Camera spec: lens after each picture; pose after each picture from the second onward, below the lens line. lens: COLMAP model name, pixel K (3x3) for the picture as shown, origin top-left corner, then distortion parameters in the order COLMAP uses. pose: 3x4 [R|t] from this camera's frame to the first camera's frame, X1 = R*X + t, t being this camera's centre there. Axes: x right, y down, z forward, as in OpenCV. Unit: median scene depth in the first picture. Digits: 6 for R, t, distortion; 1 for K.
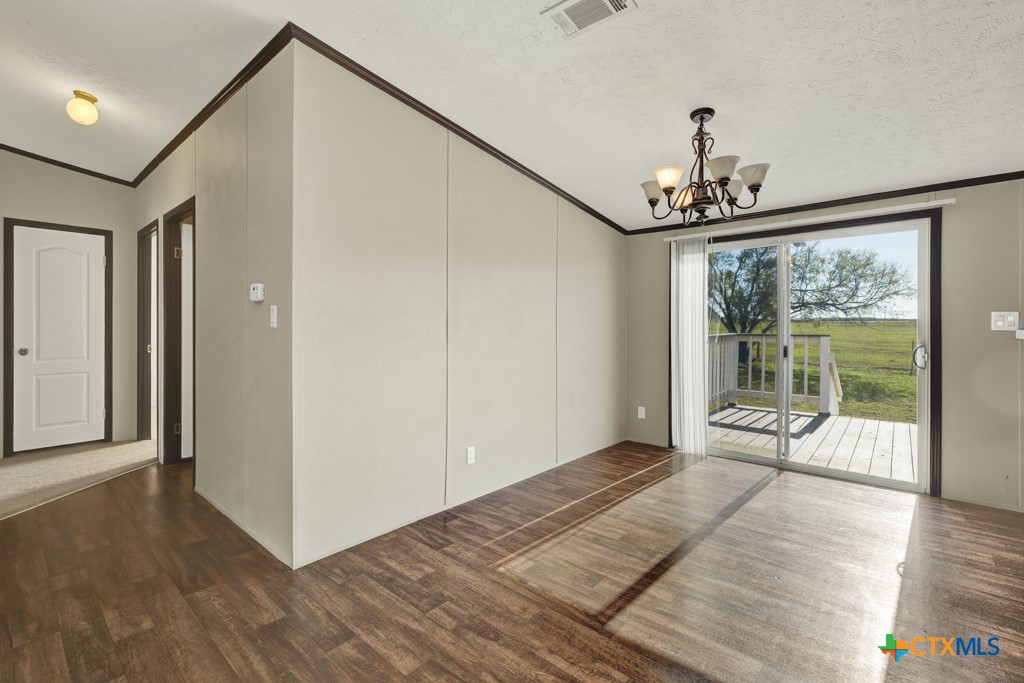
lens RADIAL K [[441.0, 0, 508.4], [0, 441.0, 333.6], [0, 0, 1]] dist [-0.007700, 0.000780]
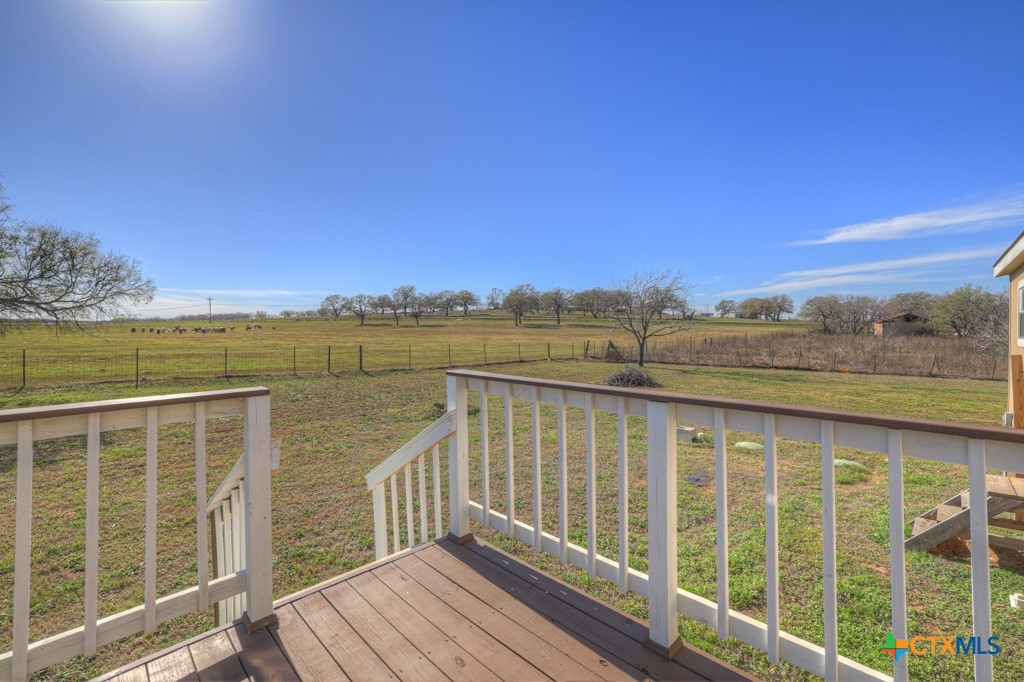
lens RADIAL K [[441.0, 0, 492.7], [0, 441.0, 329.6], [0, 0, 1]] dist [-0.007700, 0.000780]
pose [[0.087589, -0.012714, 0.996076, 0.107618], [0.024087, 0.999653, 0.010641, -0.013569], [-0.995865, 0.023060, 0.087864, 0.221642]]
